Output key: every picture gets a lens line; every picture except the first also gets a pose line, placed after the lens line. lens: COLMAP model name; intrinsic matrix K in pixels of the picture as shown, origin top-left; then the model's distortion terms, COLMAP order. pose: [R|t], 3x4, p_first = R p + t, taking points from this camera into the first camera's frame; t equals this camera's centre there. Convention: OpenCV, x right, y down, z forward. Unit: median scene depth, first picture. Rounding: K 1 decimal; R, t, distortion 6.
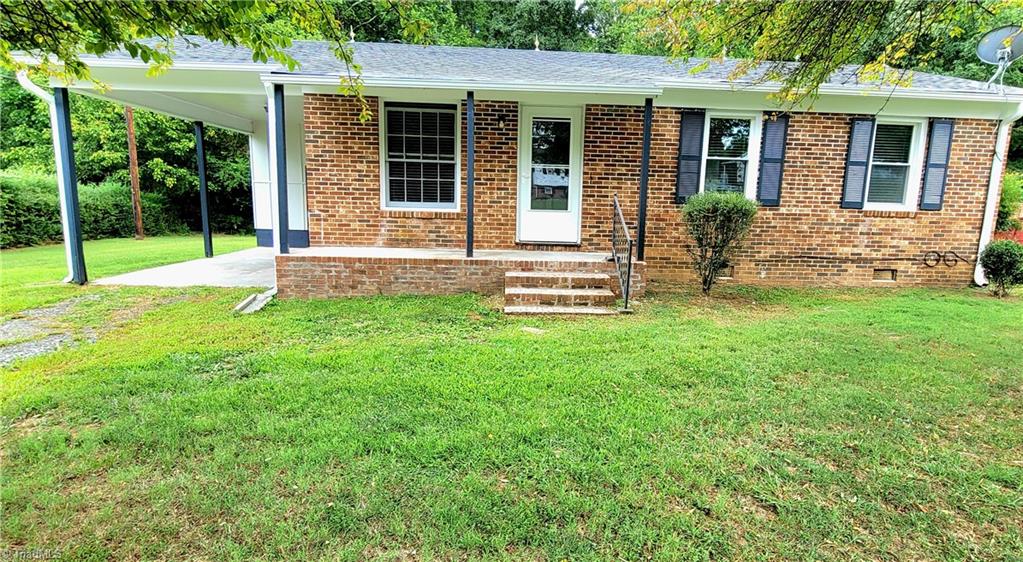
lens RADIAL K [[502.6, 0, 533.8], [0, 502.6, 285.9], [0, 0, 1]] dist [-0.000262, -0.001409]
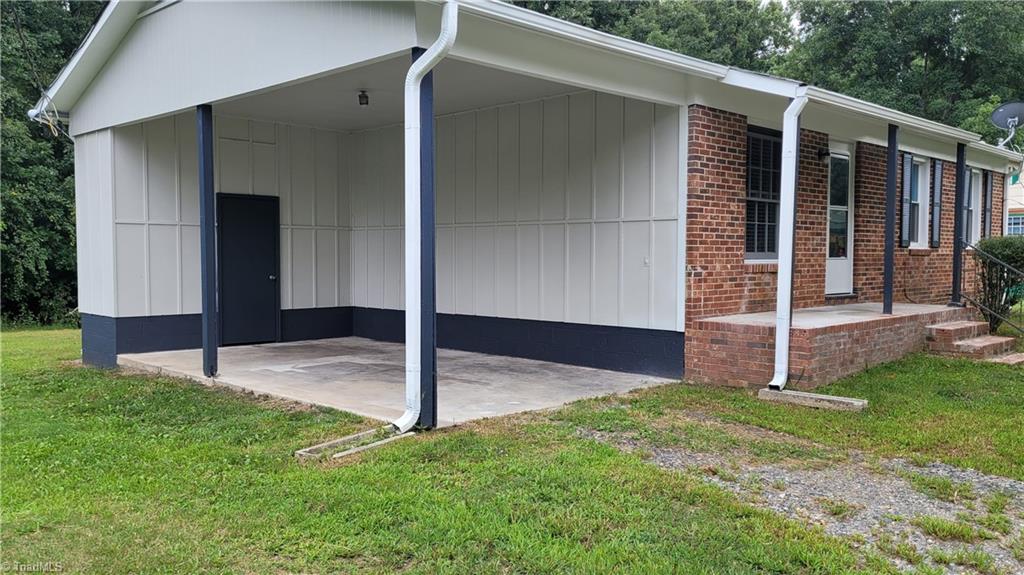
lens RADIAL K [[838.6, 0, 502.1], [0, 838.6, 292.7], [0, 0, 1]] dist [0.041075, 0.002644]
pose [[0.740532, -0.055744, 0.669705, -1.413307], [0.121323, 0.991269, -0.051644, -0.088003], [-0.660979, 0.119495, 0.740829, 0.318840]]
